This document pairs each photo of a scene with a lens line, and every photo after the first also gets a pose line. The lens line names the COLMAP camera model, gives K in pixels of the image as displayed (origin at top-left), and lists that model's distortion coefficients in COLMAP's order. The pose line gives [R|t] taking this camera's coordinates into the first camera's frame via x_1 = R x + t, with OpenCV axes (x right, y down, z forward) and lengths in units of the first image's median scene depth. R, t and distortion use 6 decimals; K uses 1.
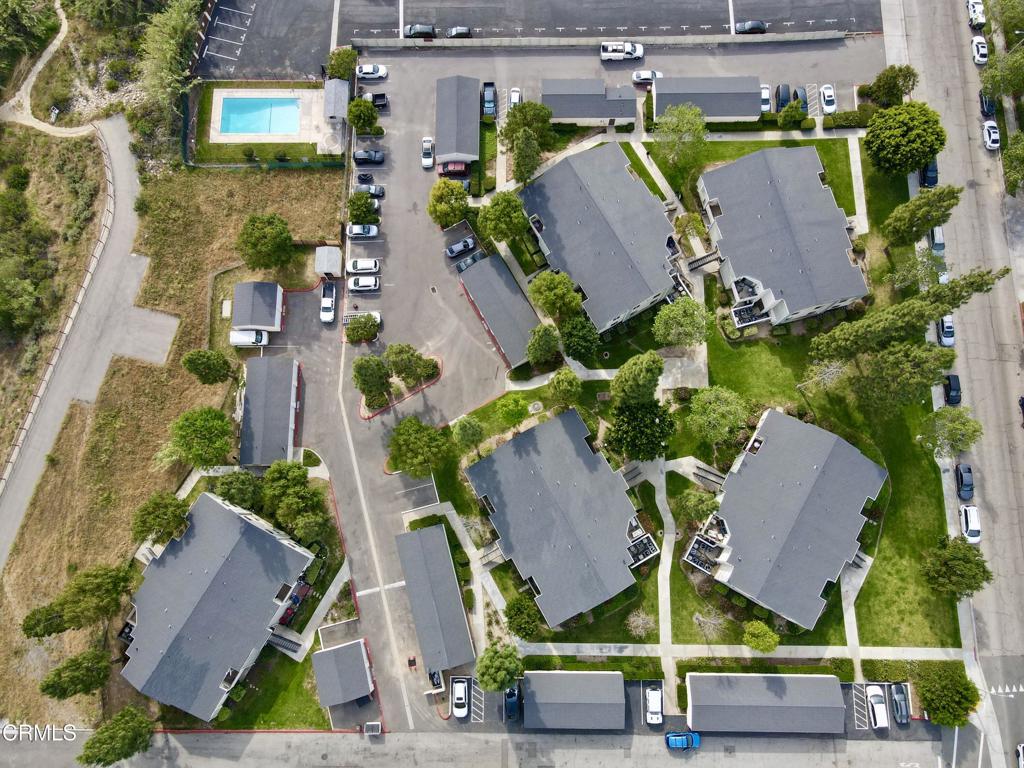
lens RADIAL K [[744.5, 0, 509.1], [0, 744.5, 376.9], [0, 0, 1]] dist [0.017407, 0.006211]
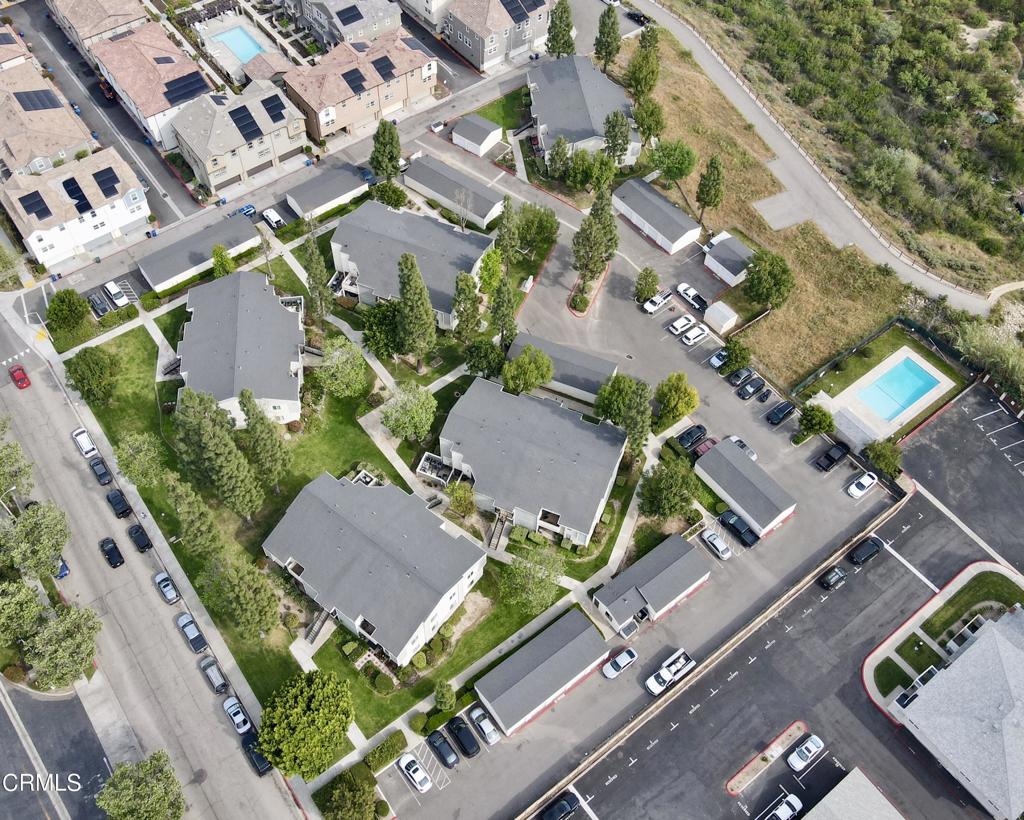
lens RADIAL K [[962.8, 0, 475.7], [0, 962.8, 315.2], [0, 0, 1]] dist [0.005306, 0.027705]
pose [[-0.802369, 0.476694, -0.359120, 0.575570], [-0.580111, -0.481491, 0.656991, -0.928628], [0.140271, 0.735479, 0.662869, 0.047100]]
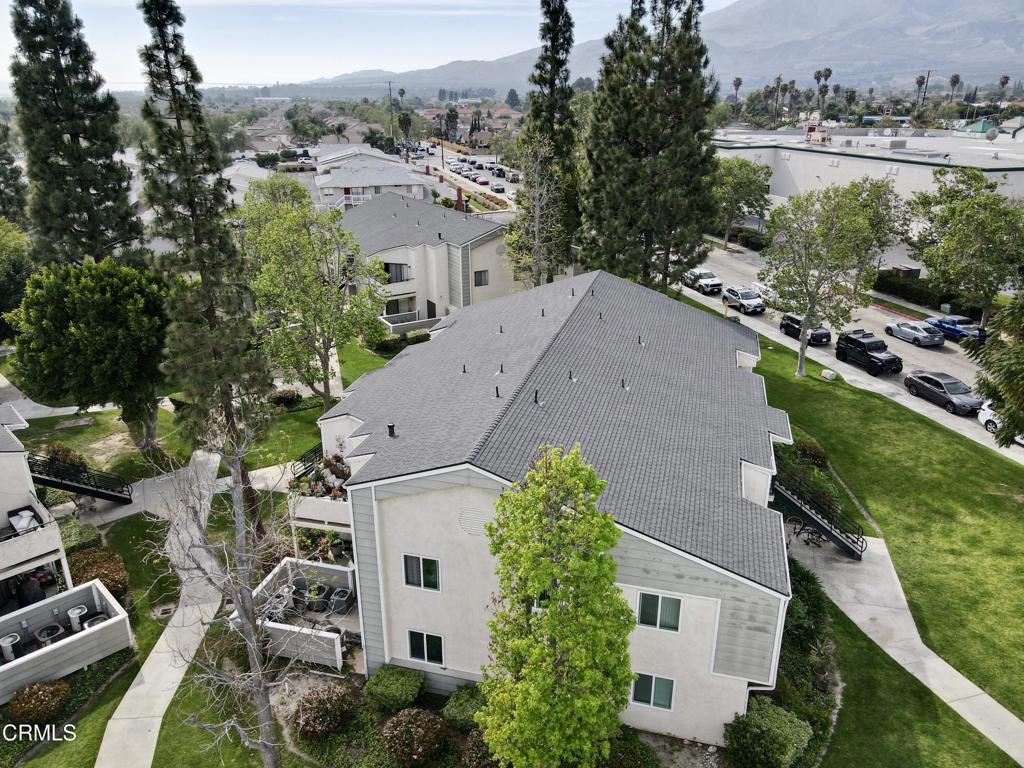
lens RADIAL K [[748.3, 0, 511.2], [0, 748.3, 375.5], [0, 0, 1]] dist [0.017398, 0.004279]
pose [[0.963973, -0.082078, 0.253019, 0.266873], [0.257699, 0.523926, -0.811845, 0.424307], [-0.065928, 0.847800, 0.526202, 0.793234]]
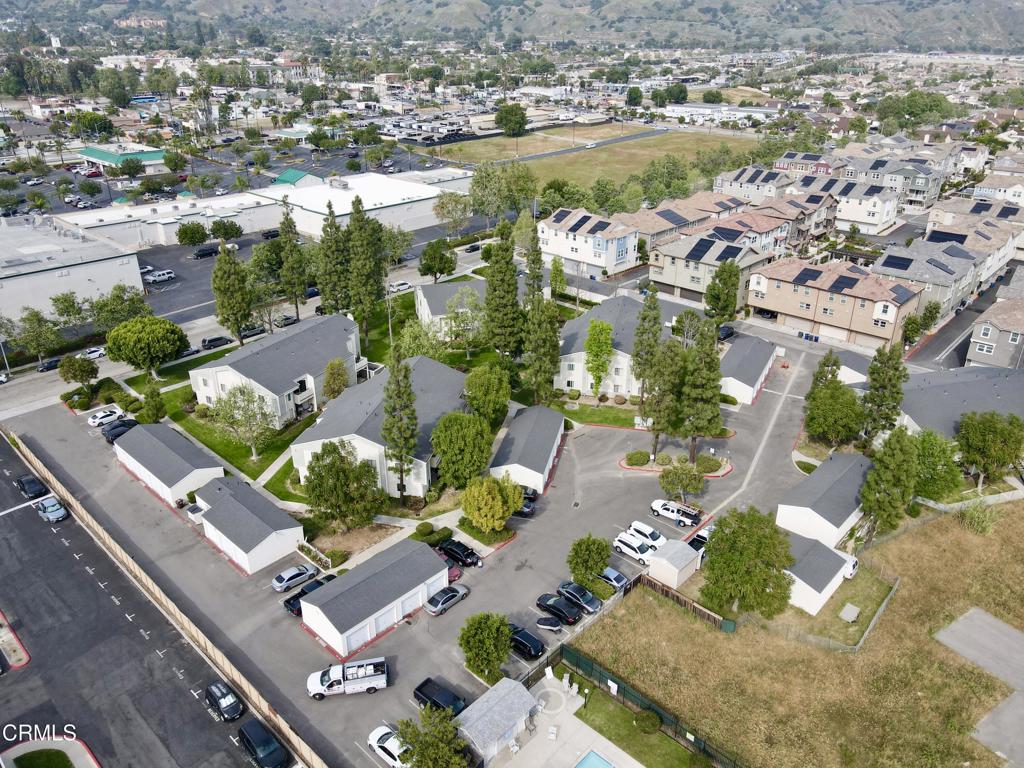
lens RADIAL K [[748.3, 0, 511.2], [0, 748.3, 375.5], [0, 0, 1]] dist [0.017398, 0.004279]
pose [[-0.735292, -0.273401, 0.620160, -0.557289], [0.665395, -0.117282, 0.737221, -0.809404], [-0.128823, 0.954723, 0.268156, 0.732925]]
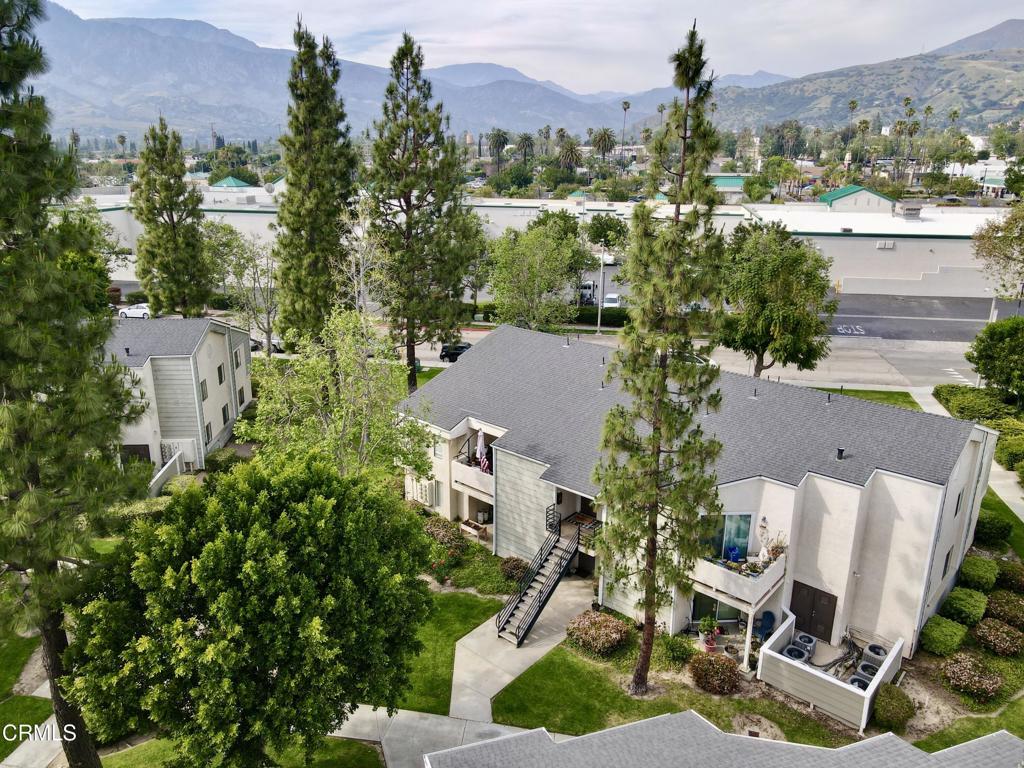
lens RADIAL K [[748.3, 0, 511.2], [0, 748.3, 375.5], [0, 0, 1]] dist [0.017398, 0.004279]
pose [[0.192479, -0.268681, 0.943802, 0.016995], [0.959115, 0.254871, -0.123045, 0.139213], [-0.207488, 0.928898, 0.306753, 0.852360]]
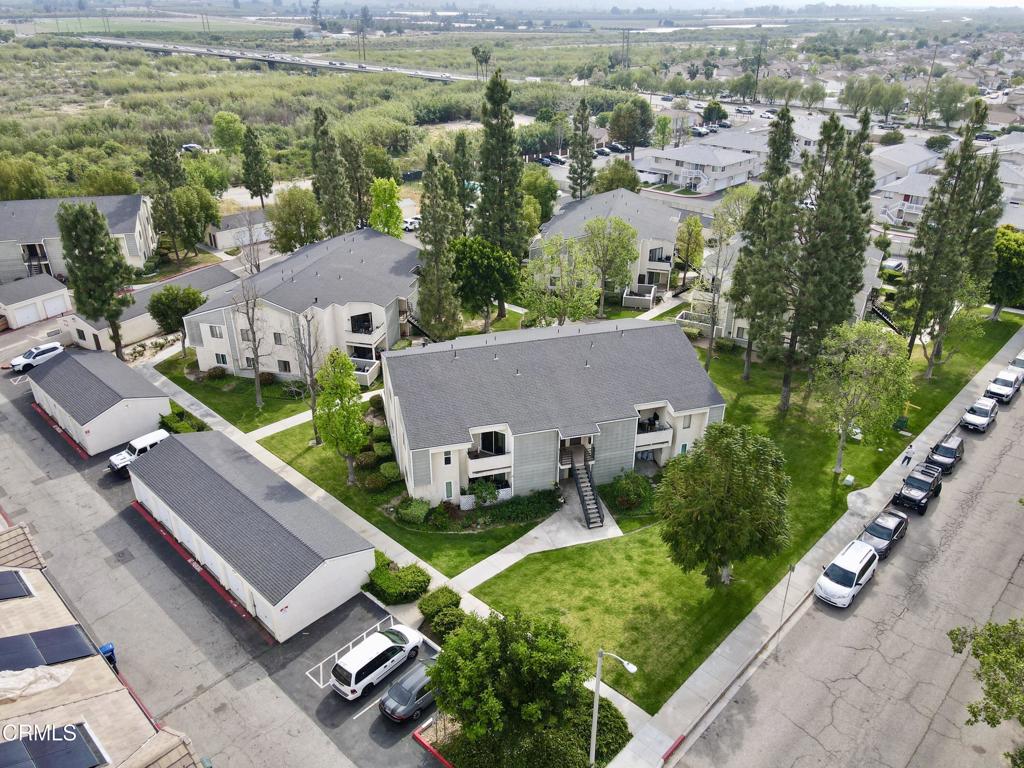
lens RADIAL K [[748.3, 0, 511.2], [0, 748.3, 375.5], [0, 0, 1]] dist [0.017398, 0.004279]
pose [[0.724250, 0.322699, -0.609366, 0.703228], [-0.677950, 0.494580, -0.543852, 0.511272], [0.125880, 0.807004, 0.576973, 0.627651]]
